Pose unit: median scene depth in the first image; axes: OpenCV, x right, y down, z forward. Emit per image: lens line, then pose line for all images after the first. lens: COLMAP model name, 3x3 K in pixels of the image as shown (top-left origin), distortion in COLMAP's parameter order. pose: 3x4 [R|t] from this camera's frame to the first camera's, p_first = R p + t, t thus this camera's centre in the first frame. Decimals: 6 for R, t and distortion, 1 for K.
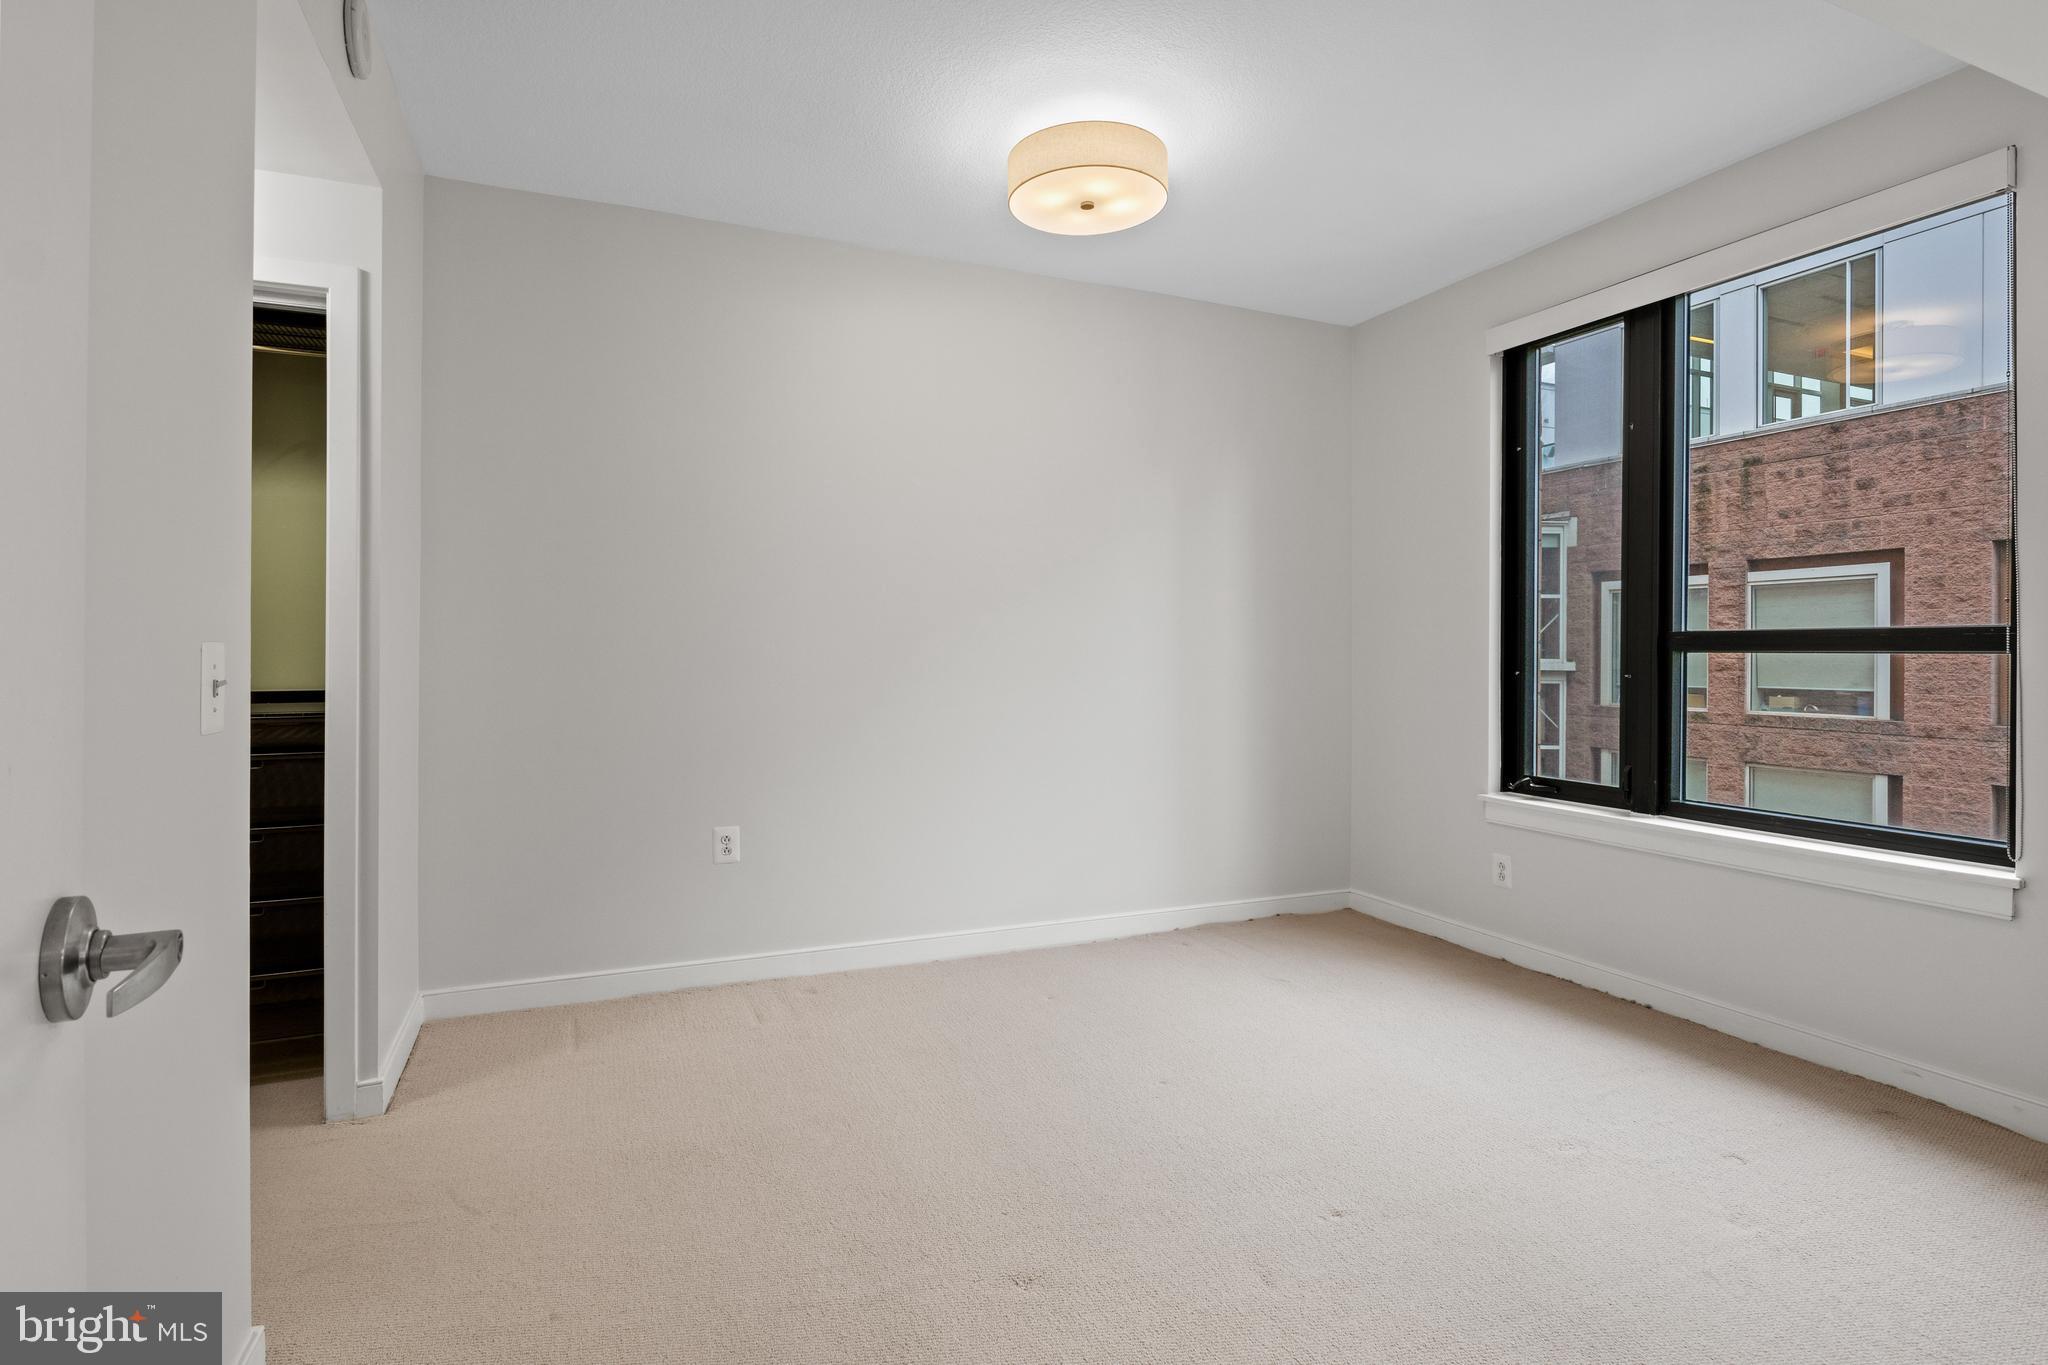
lens RADIAL K [[1020.4, 0, 1027.0], [0, 1020.4, 670.9], [0, 0, 1]] dist [-0.008652, 0.000121]
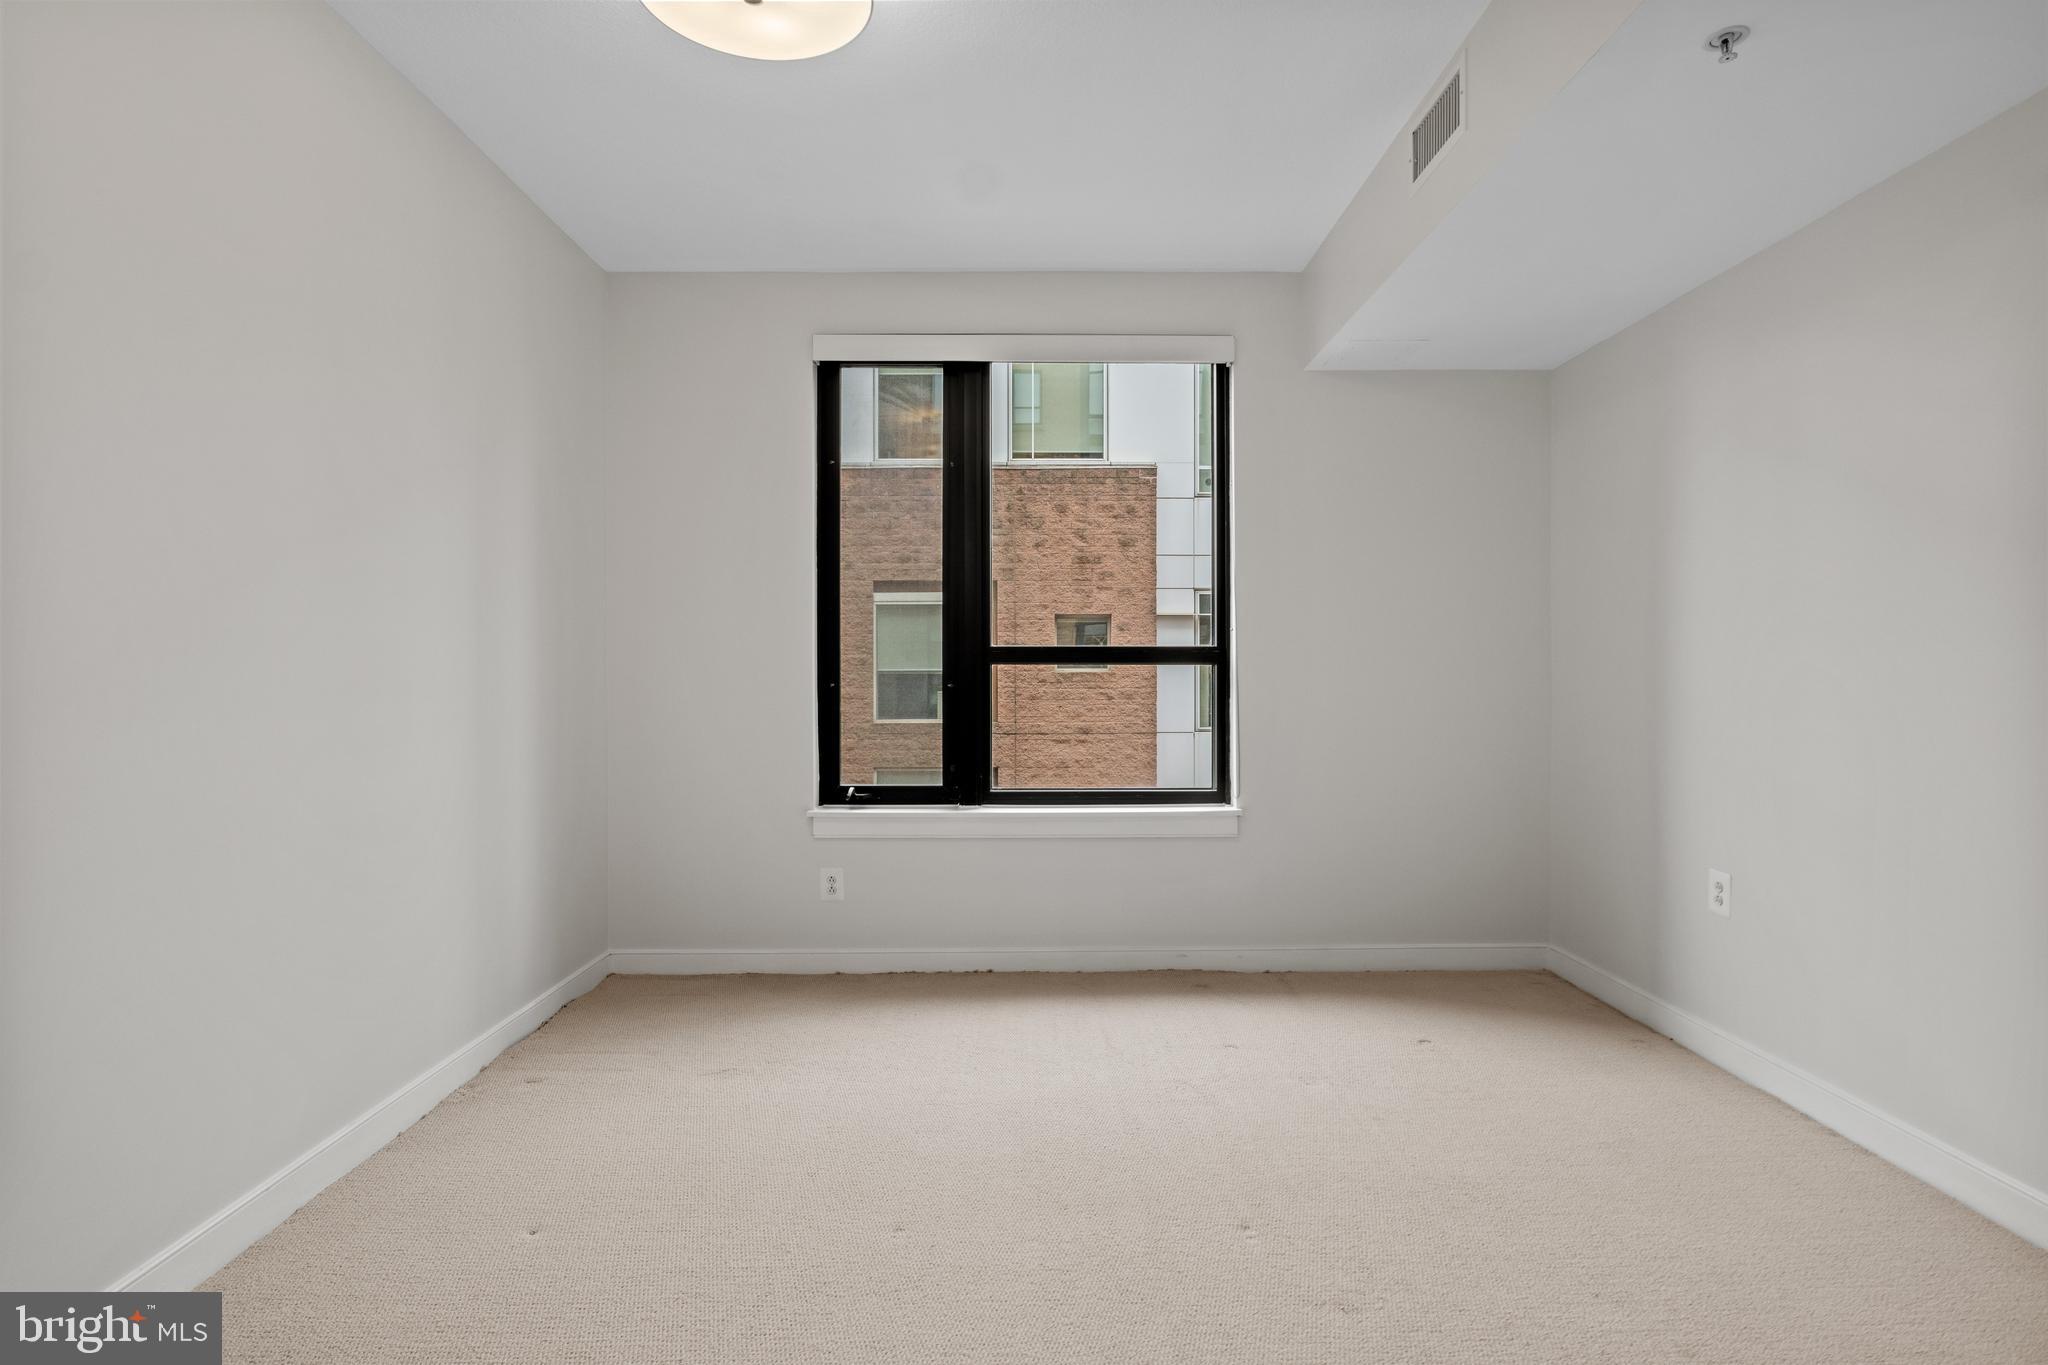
lens RADIAL K [[1020.4, 0, 1027.0], [0, 1020.4, 670.9], [0, 0, 1]] dist [-0.008652, 0.000121]
pose [[0.390867, -0.010231, 0.920390, -0.411490], [0.018657, 0.999821, 0.003191, -0.013096], [-0.920258, 0.015924, 0.390988, 0.475470]]
